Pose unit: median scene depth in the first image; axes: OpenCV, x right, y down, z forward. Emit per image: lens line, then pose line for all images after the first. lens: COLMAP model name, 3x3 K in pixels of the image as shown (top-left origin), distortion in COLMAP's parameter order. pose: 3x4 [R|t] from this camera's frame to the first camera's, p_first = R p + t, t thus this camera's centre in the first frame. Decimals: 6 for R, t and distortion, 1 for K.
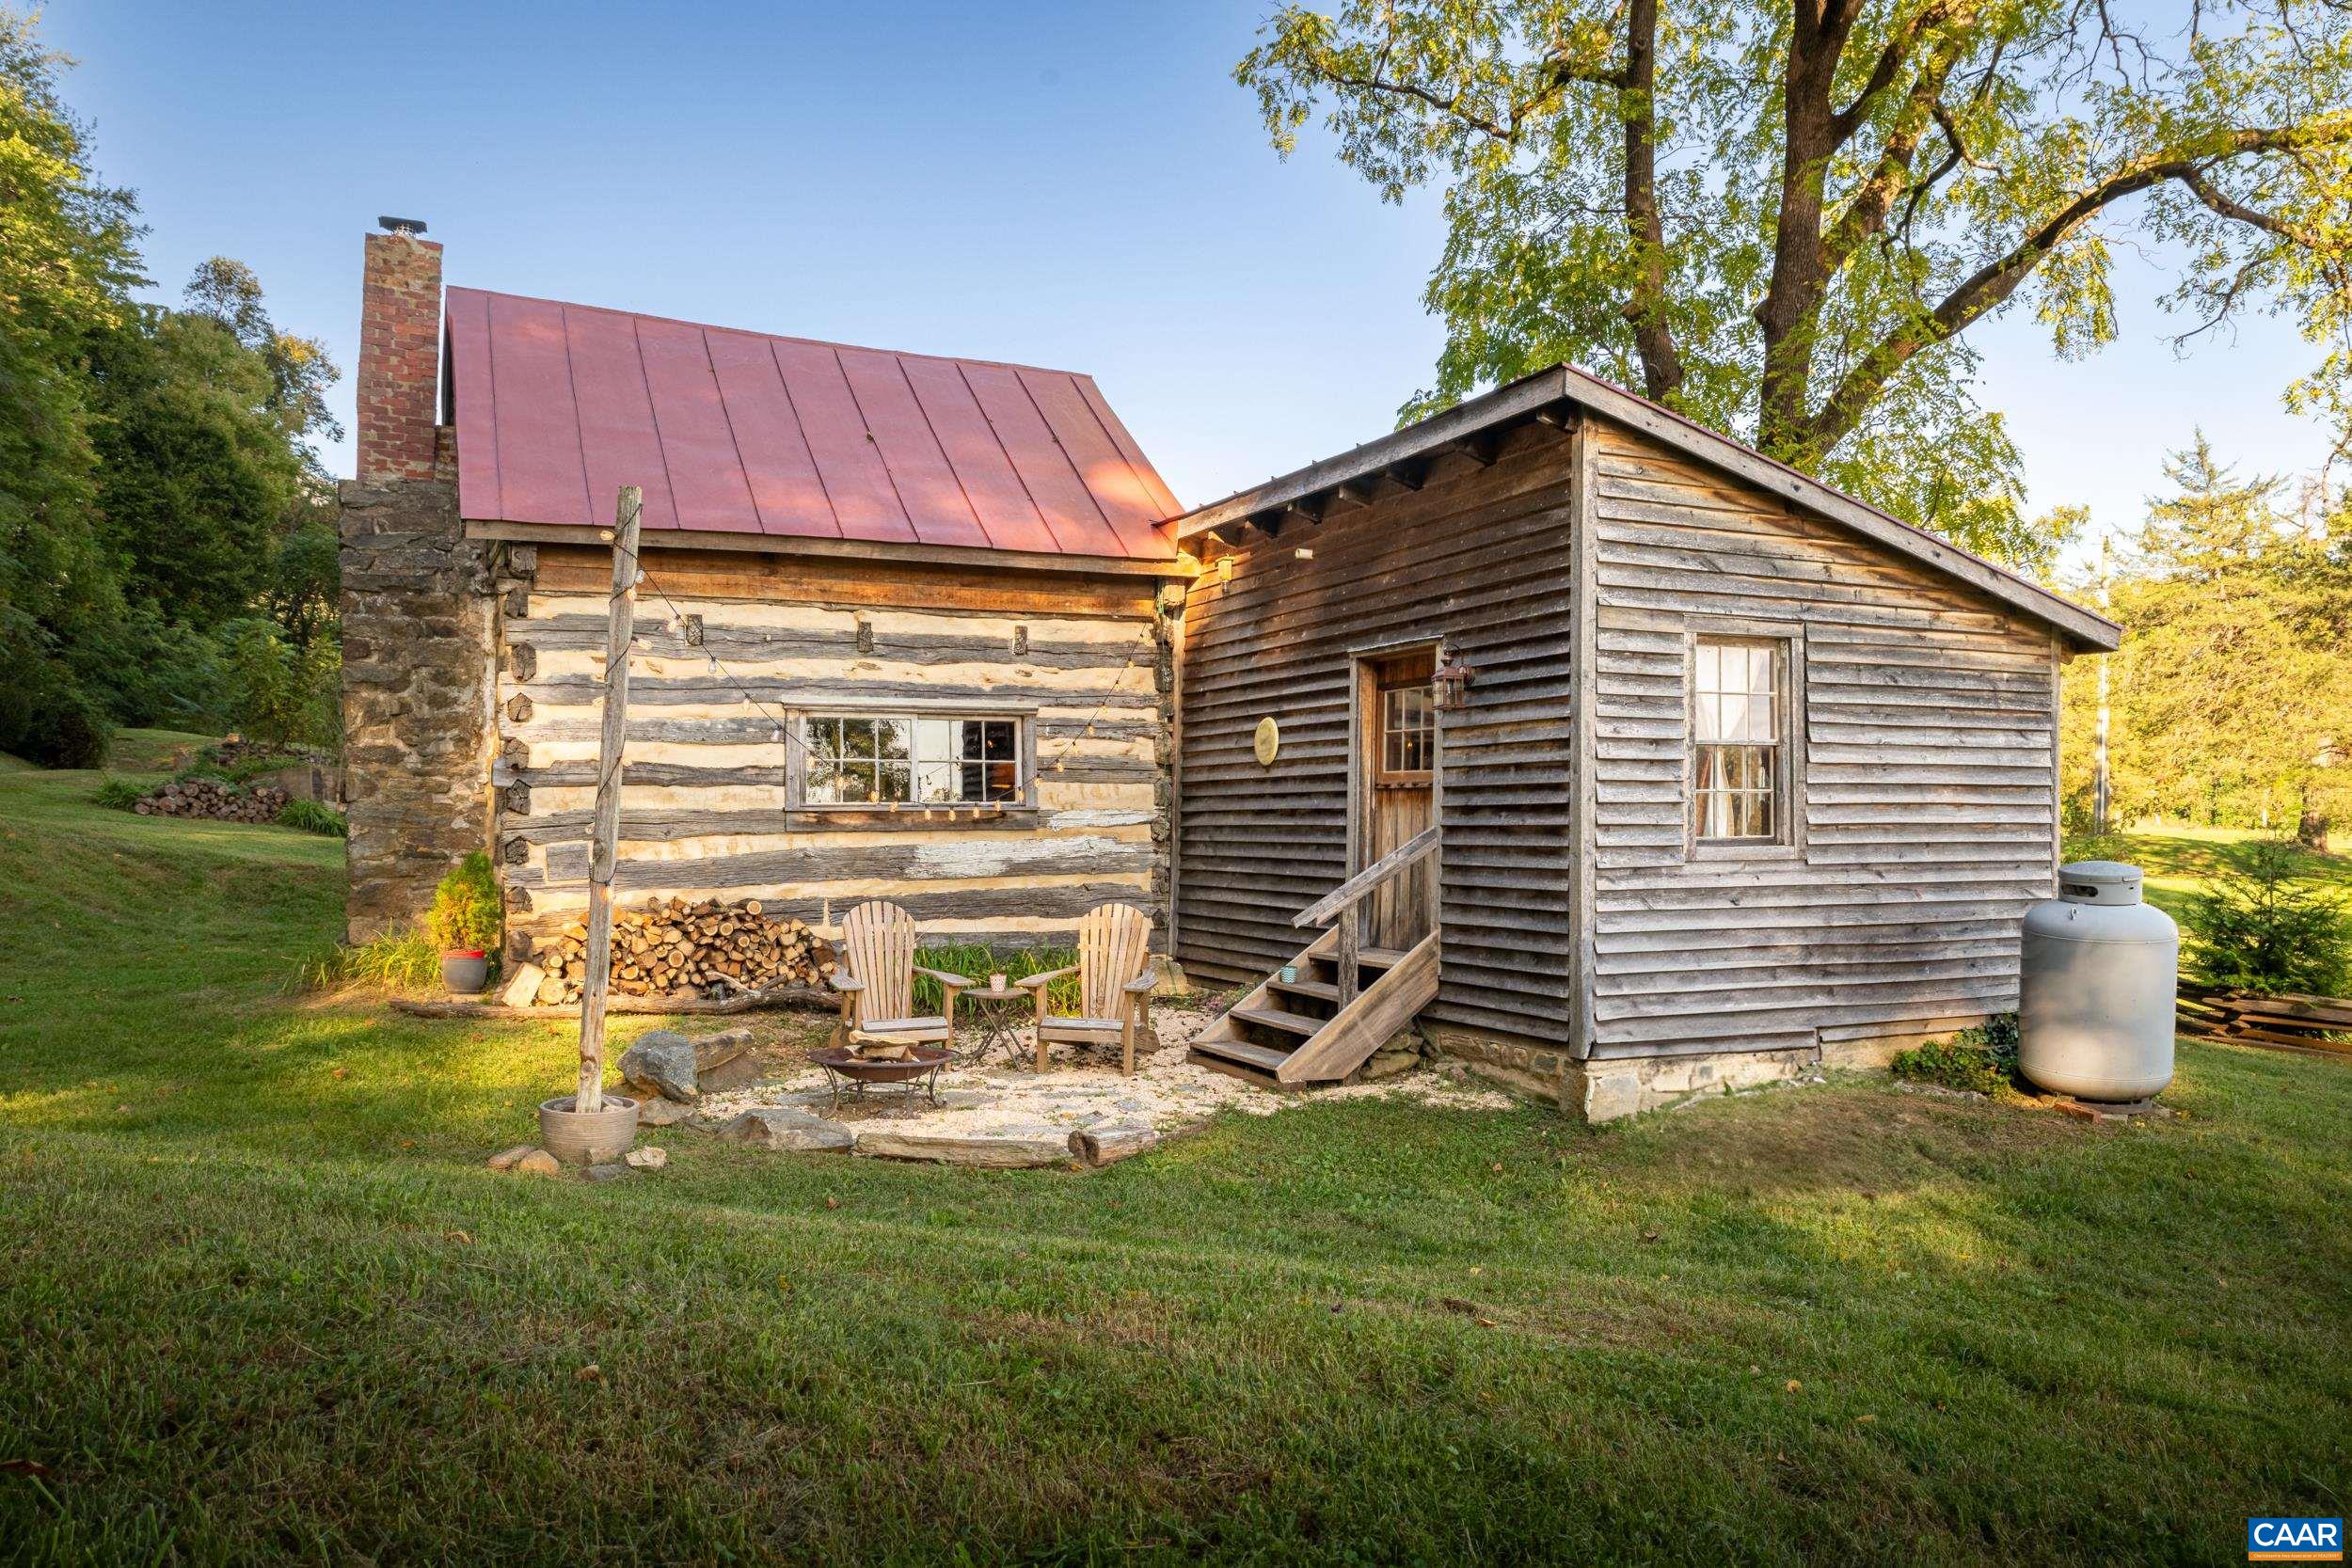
lens RADIAL K [[1628.7, 0, 1149.2], [0, 1628.7, 826.0], [0, 0, 1]] dist [0.005928, -0.010204]
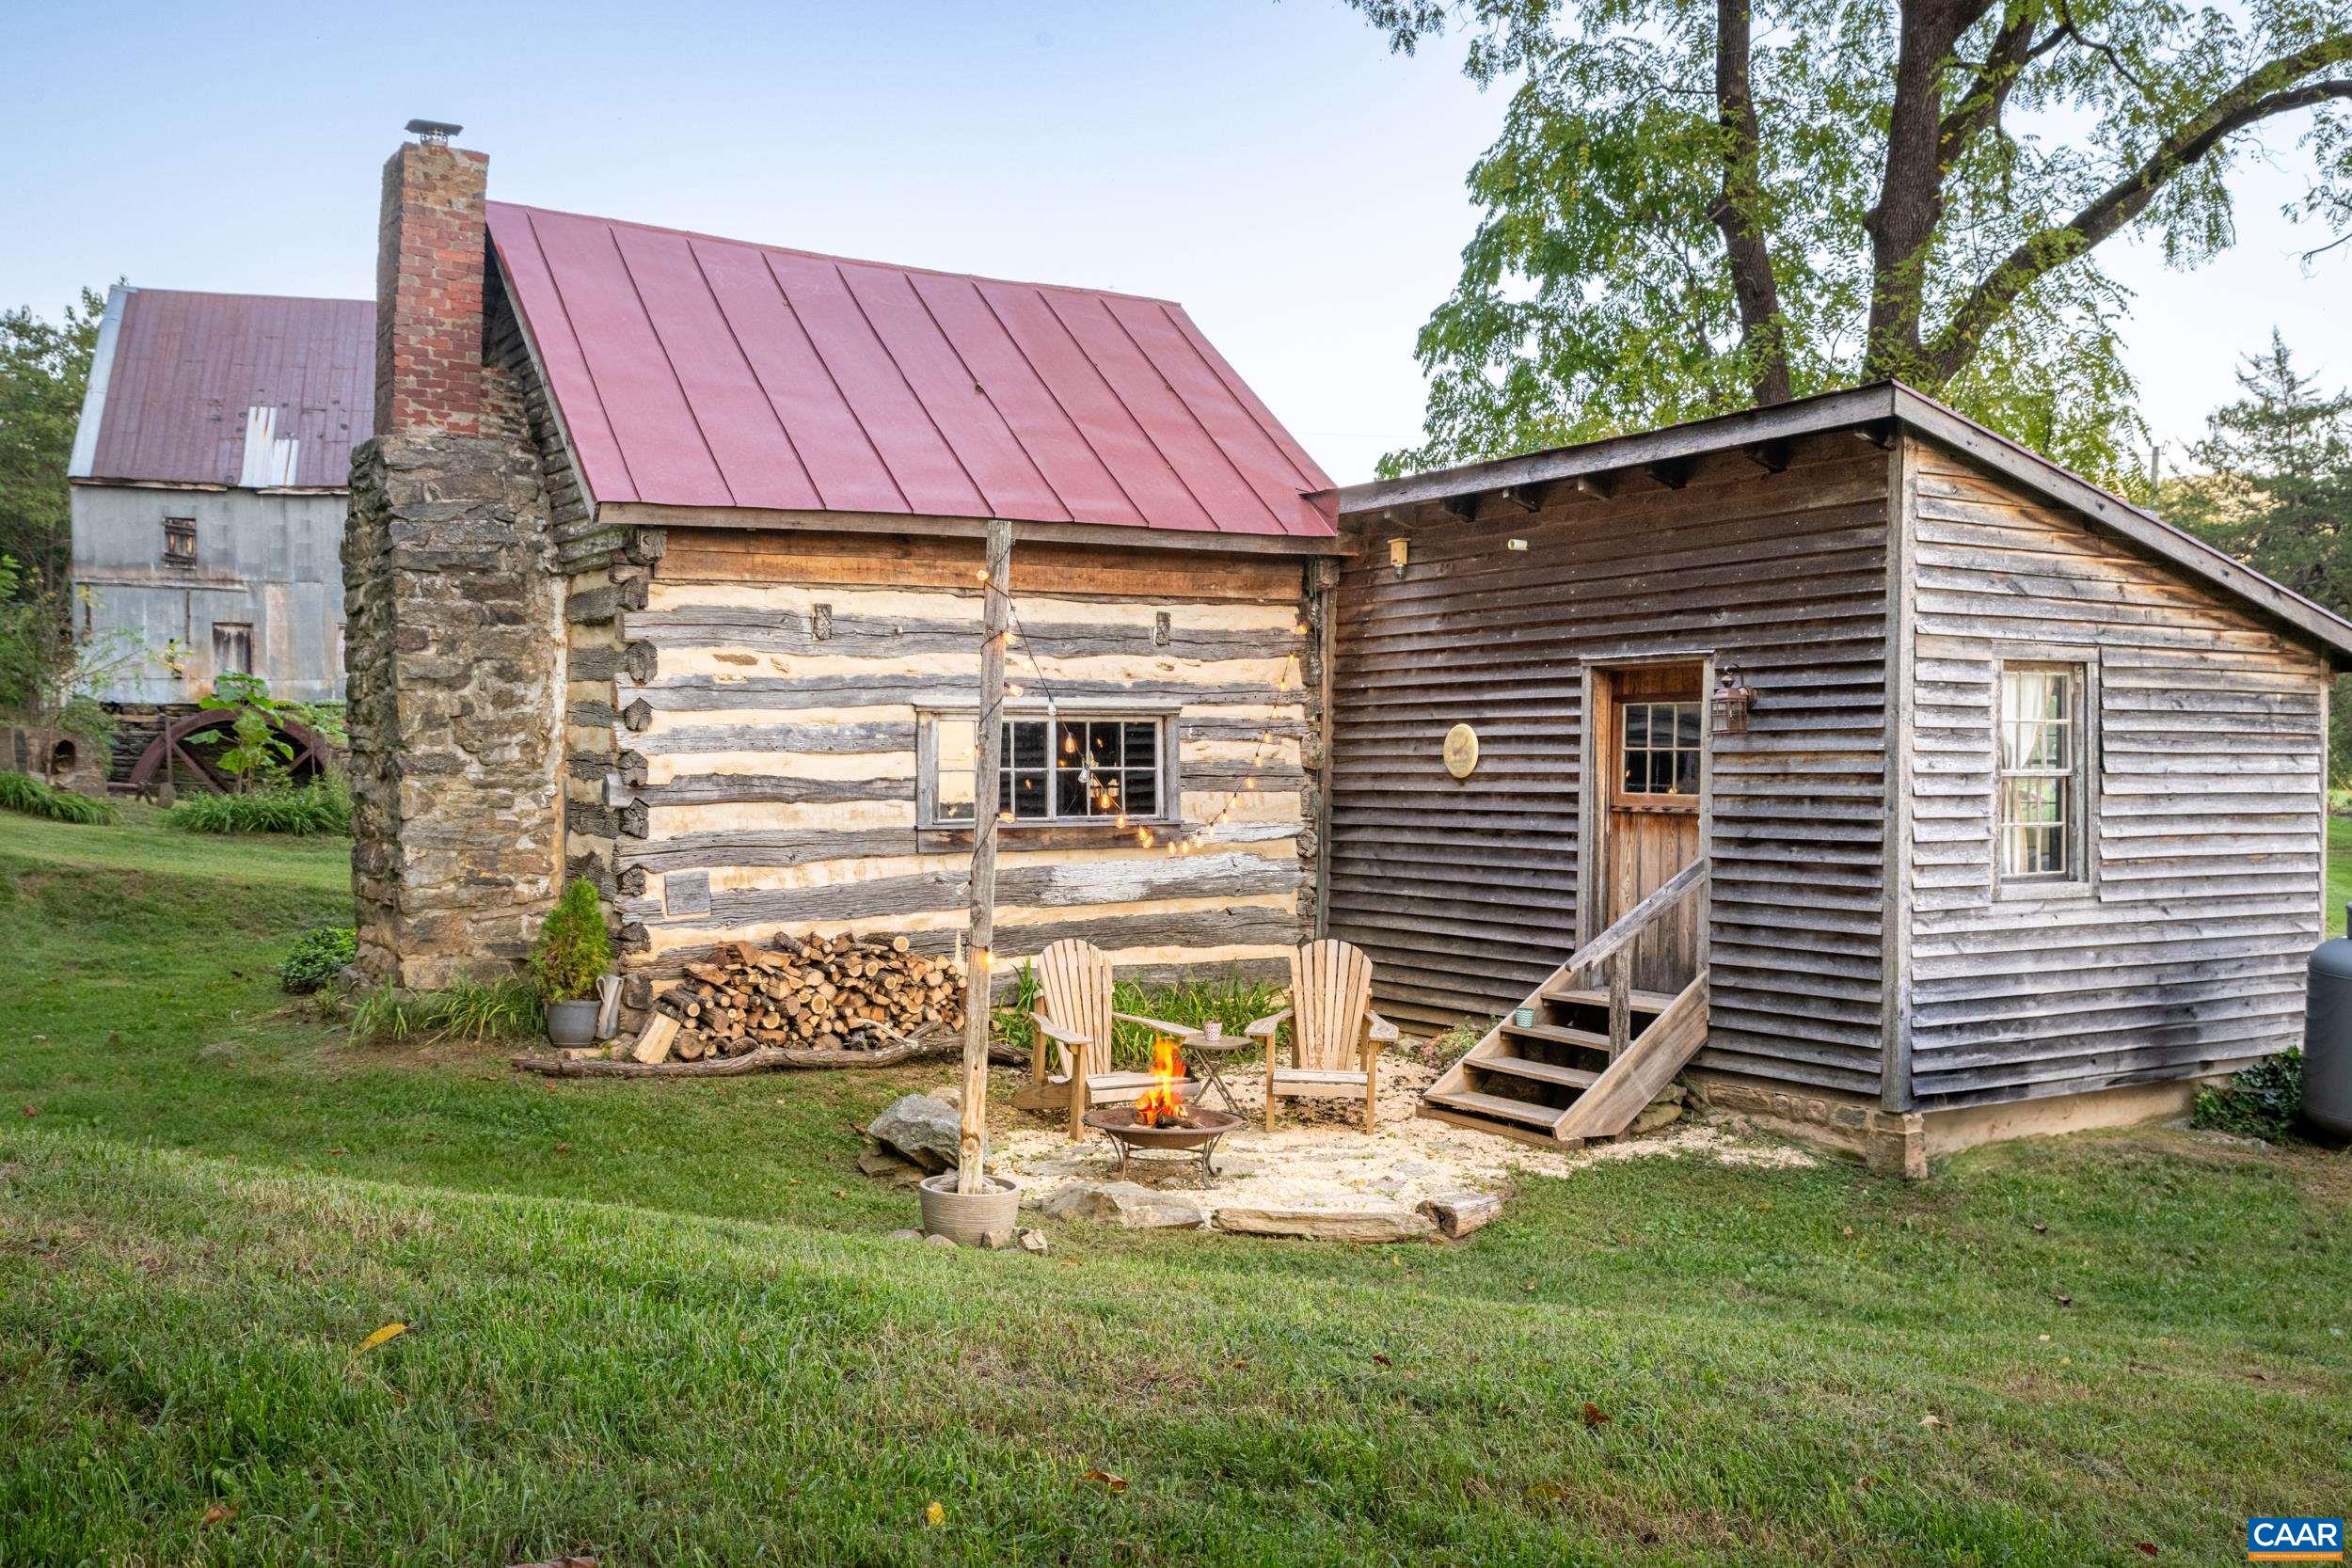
lens RADIAL K [[2085.1, 0, 1173.4], [0, 2085.1, 800.6], [0, 0, 1]] dist [-0.012497, 0.001874]
pose [[0.994921, 0.001610, 0.100646, -0.207876], [-0.002532, 0.999956, 0.009034, -0.036564], [-0.100627, -0.009243, 0.994881, -0.120817]]
